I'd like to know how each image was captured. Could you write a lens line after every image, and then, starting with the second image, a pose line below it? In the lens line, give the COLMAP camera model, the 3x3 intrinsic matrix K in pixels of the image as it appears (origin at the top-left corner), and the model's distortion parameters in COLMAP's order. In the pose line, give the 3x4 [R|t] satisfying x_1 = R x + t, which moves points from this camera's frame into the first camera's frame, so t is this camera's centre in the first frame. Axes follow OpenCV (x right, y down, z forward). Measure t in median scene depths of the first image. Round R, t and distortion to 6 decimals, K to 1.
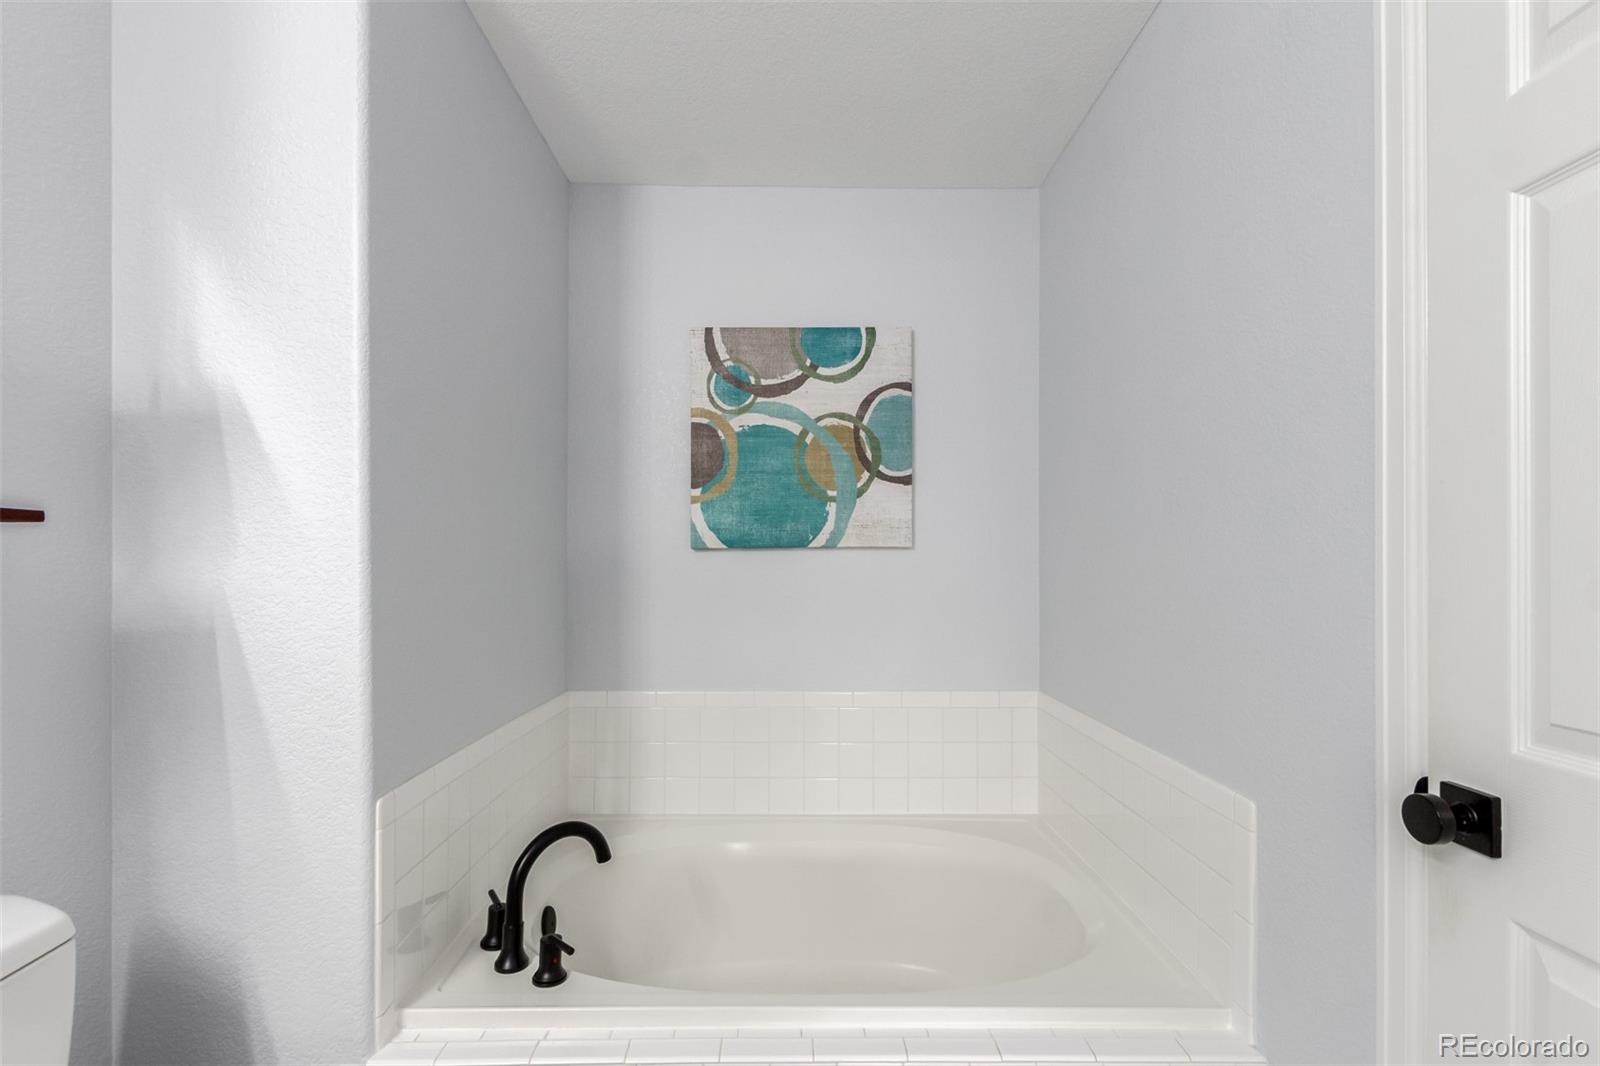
lens RADIAL K [[737.0, 0, 794.6], [0, 737.0, 553.1], [0, 0, 1]] dist [0.003302, -0.000953]
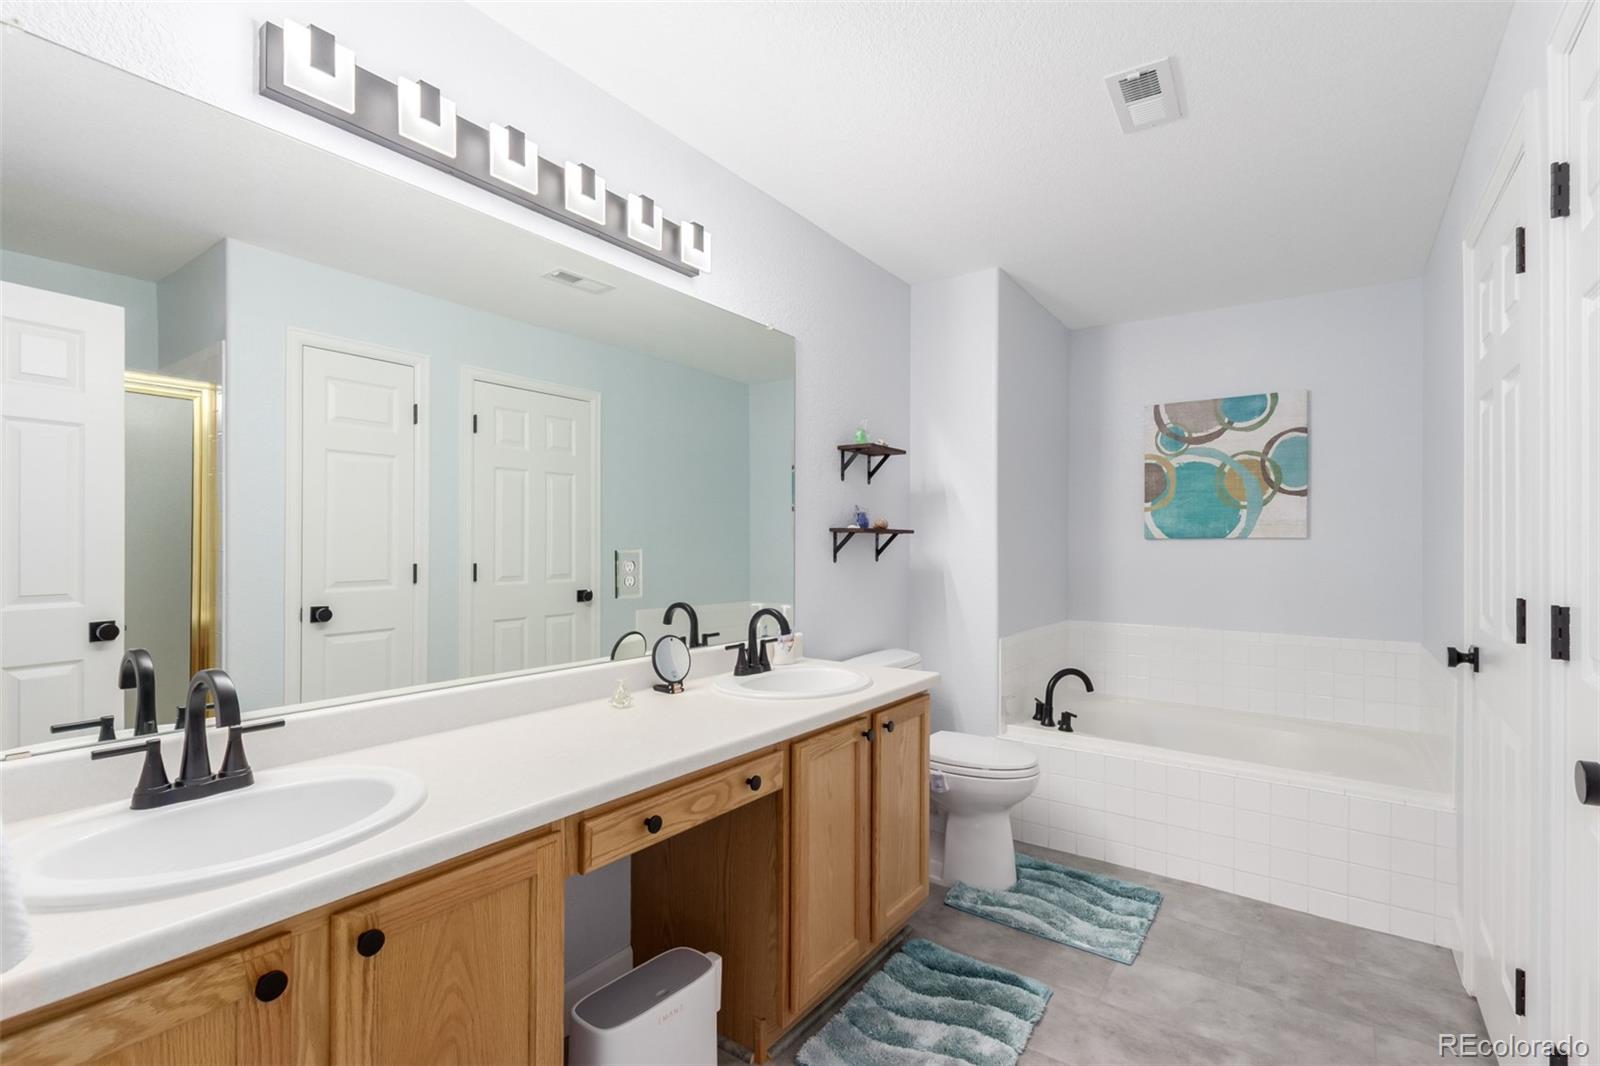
lens RADIAL K [[737.0, 0, 801.0], [0, 737.0, 535.9], [0, 0, 1]] dist [0.003302, -0.000953]
pose [[0.810932, 0.003436, -0.585130, 0.204343], [-0.000600, 0.999987, 0.005040, -0.019941], [0.585140, -0.003736, 0.810924, -0.804516]]
